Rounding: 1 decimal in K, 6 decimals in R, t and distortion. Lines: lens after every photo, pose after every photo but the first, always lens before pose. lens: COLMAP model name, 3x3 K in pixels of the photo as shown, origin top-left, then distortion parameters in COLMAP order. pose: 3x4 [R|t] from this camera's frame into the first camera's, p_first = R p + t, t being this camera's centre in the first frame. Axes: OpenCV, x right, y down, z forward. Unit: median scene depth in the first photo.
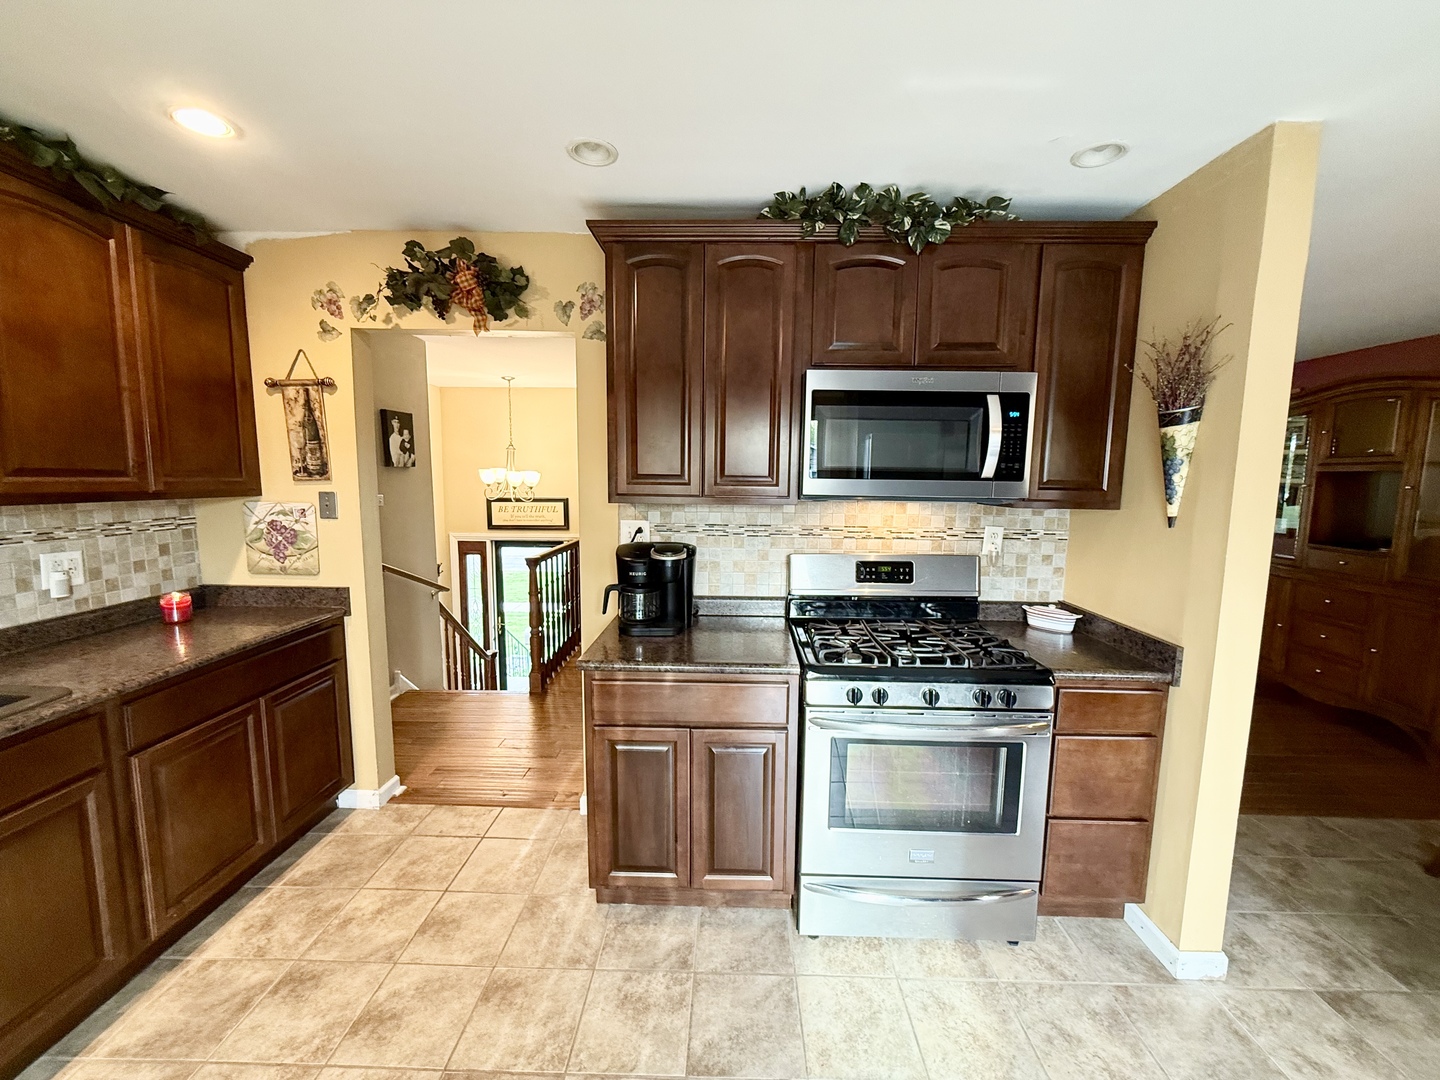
lens RADIAL K [[573.8, 0, 724.3], [0, 573.8, 540.6], [0, 0, 1]] dist [-0.000610, 0.000467]
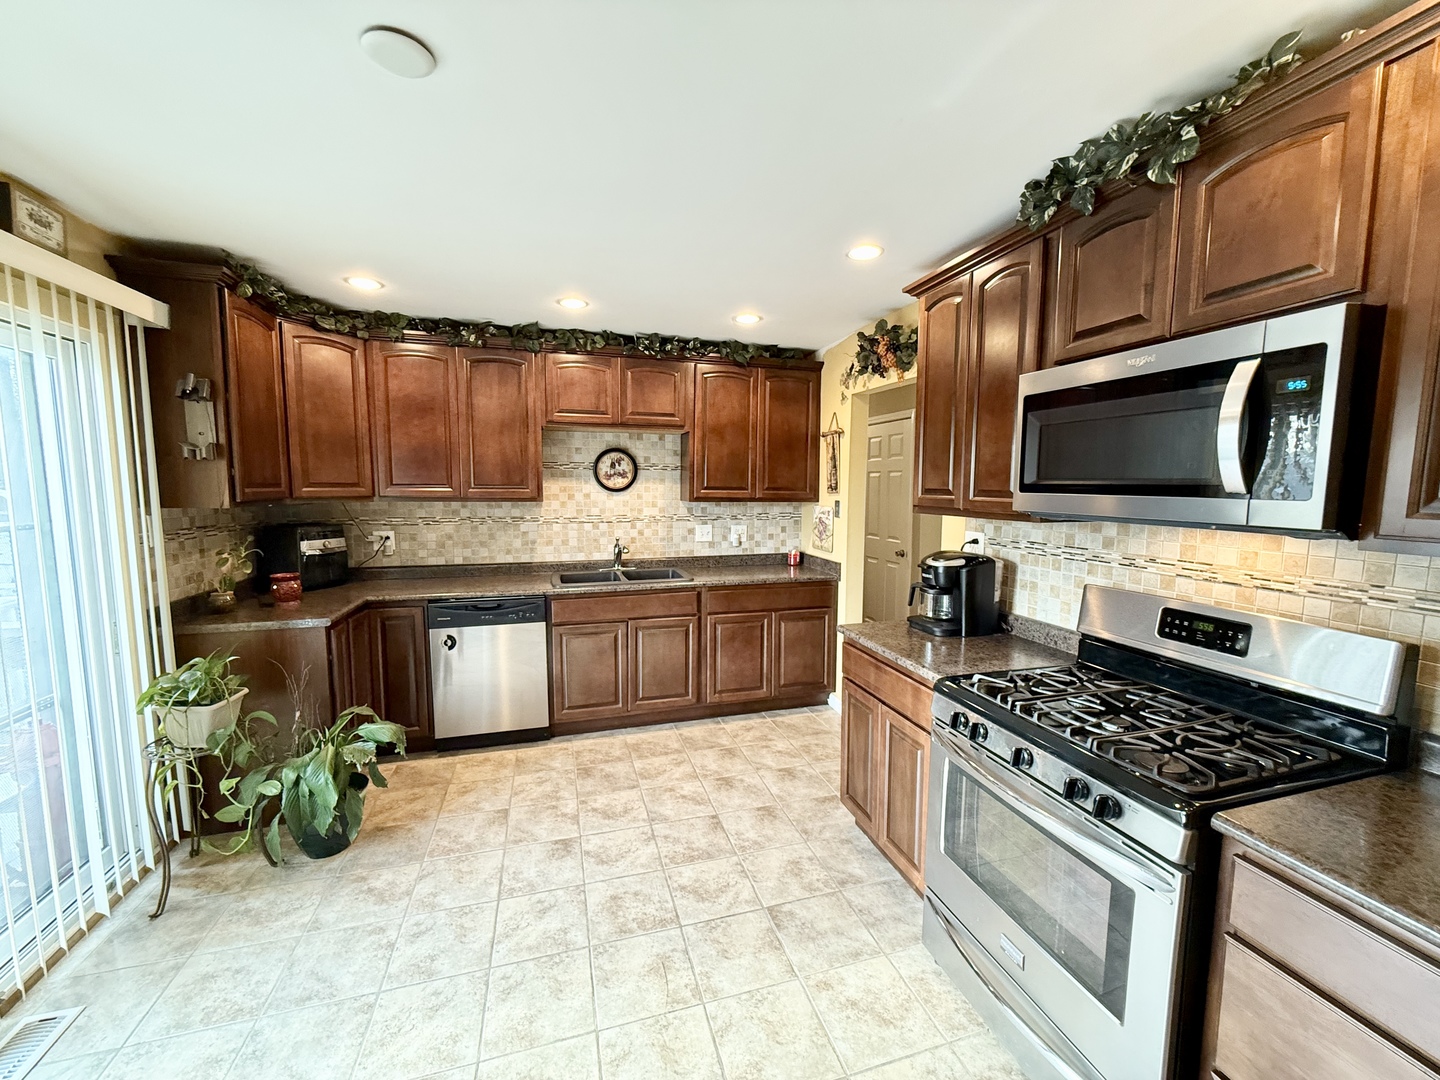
lens RADIAL K [[573.8, 0, 724.3], [0, 573.8, 540.6], [0, 0, 1]] dist [-0.000610, 0.000467]
pose [[0.306231, 0.083930, -0.948250, 0.775385], [-0.112205, 0.992345, 0.051597, -0.024117], [0.945321, 0.090597, 0.313304, 0.244501]]
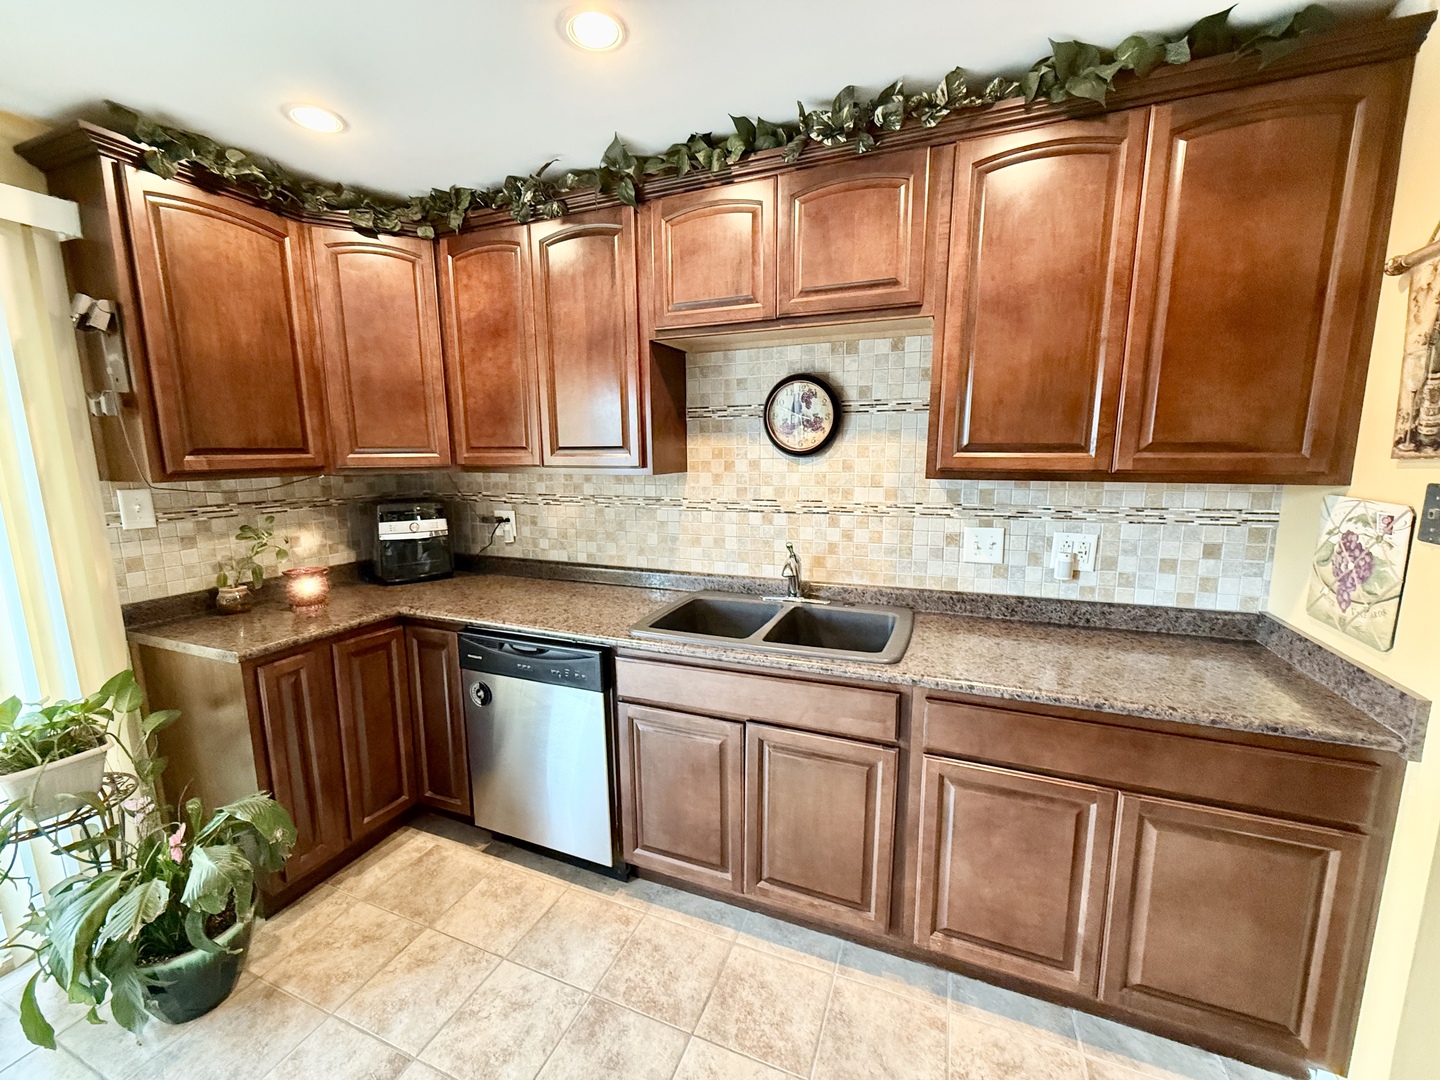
lens RADIAL K [[573.8, 0, 724.3], [0, 573.8, 540.6], [0, 0, 1]] dist [-0.000610, 0.000467]
pose [[-0.354931, 0.140406, -0.924289, -0.077175], [-0.102810, 0.976800, 0.187862, -0.074773], [0.929222, 0.161704, -0.332261, 0.689985]]
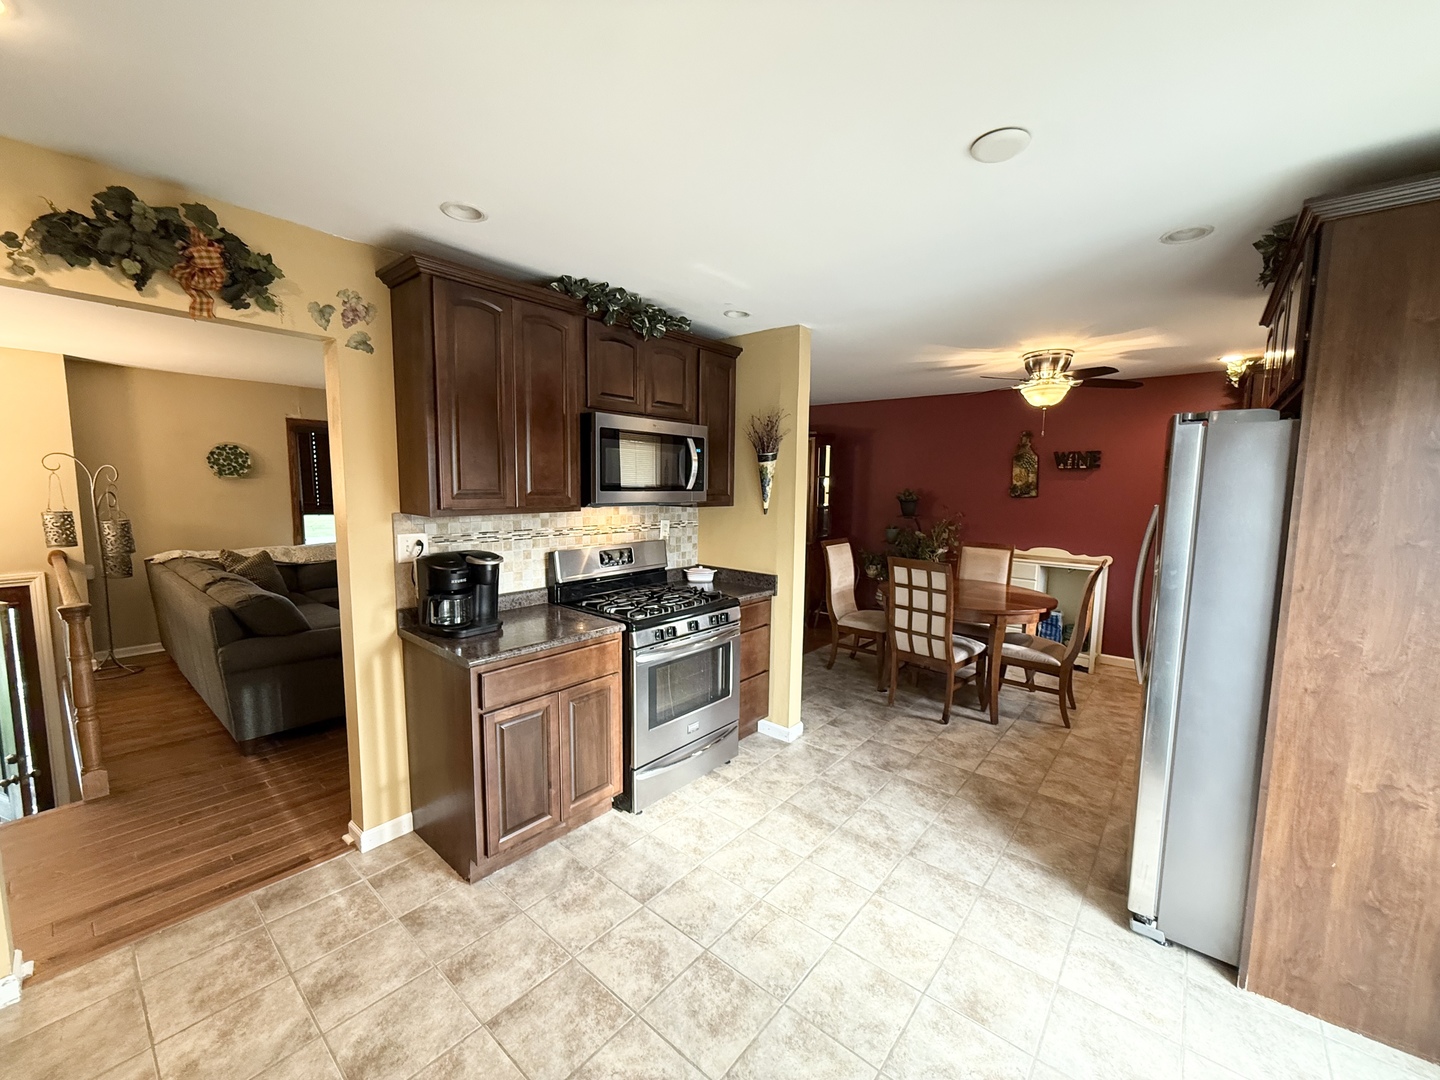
lens RADIAL K [[573.8, 0, 724.3], [0, 573.8, 540.6], [0, 0, 1]] dist [-0.000610, 0.000467]
pose [[0.626077, -0.083583, 0.775268, -0.650136], [0.084331, 0.995665, 0.039241, -0.018023], [-0.775187, 0.040811, 0.630412, -0.076266]]
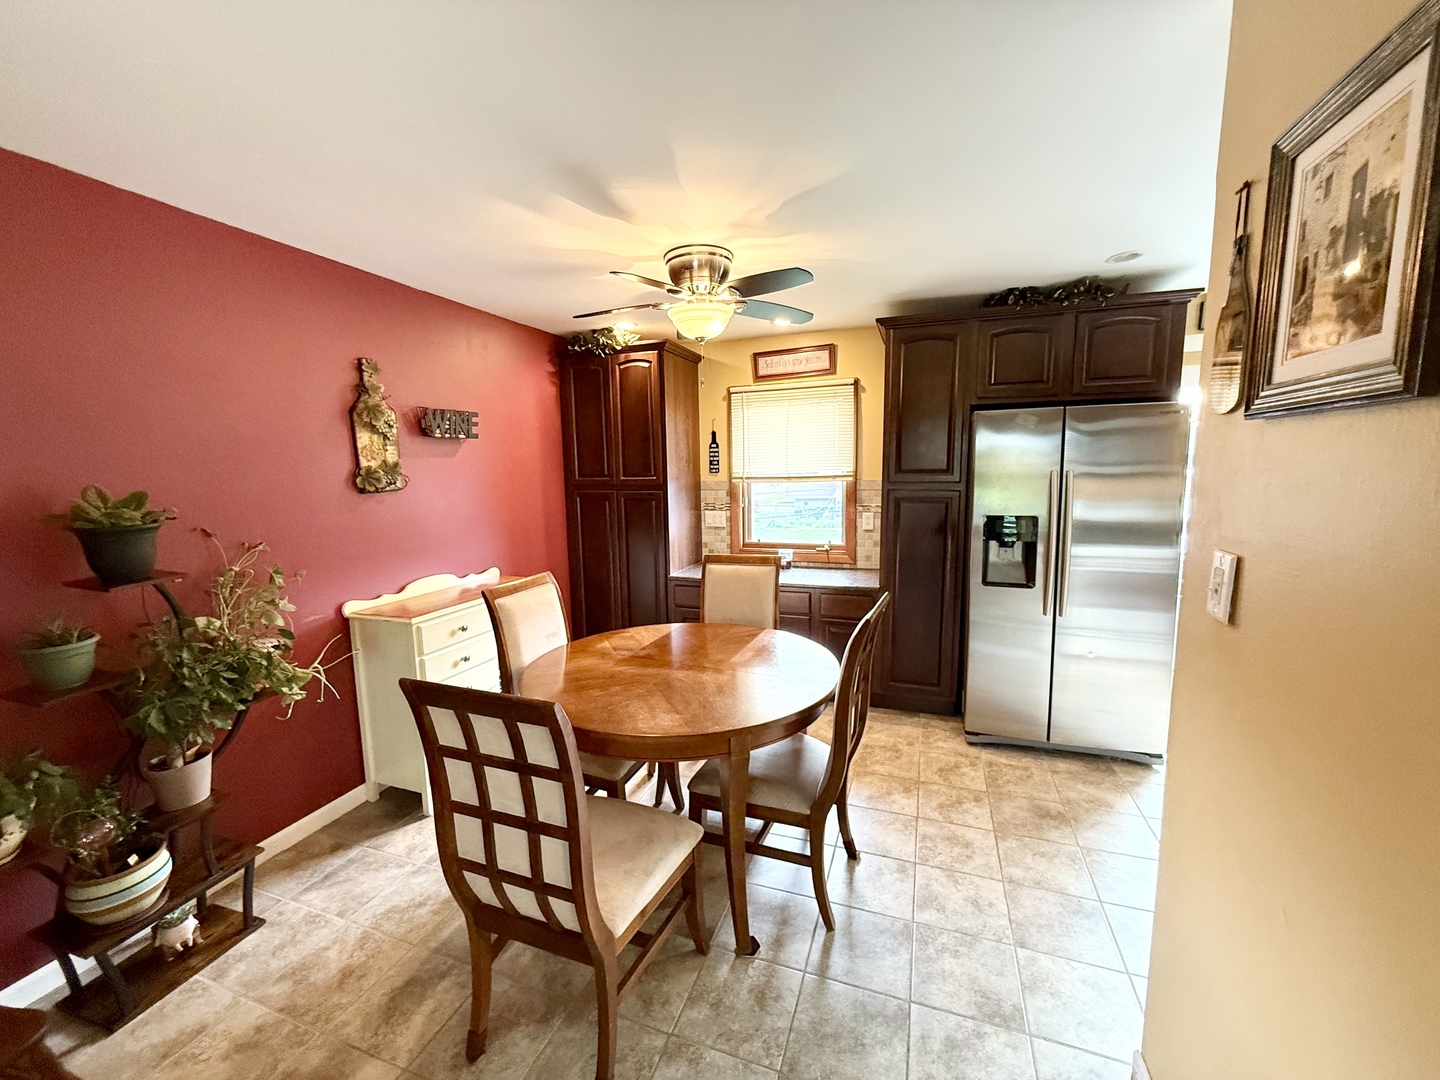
lens RADIAL K [[571.9, 0, 725.2], [0, 571.9, 541.7], [0, 0, 1]] dist [-0.000353, 0.000062]
pose [[-0.947828, -0.036858, 0.316645, 0.941927], [0.043417, 0.969112, 0.242768, -0.161287], [-0.315813, 0.243850, -0.916951, 1.385341]]
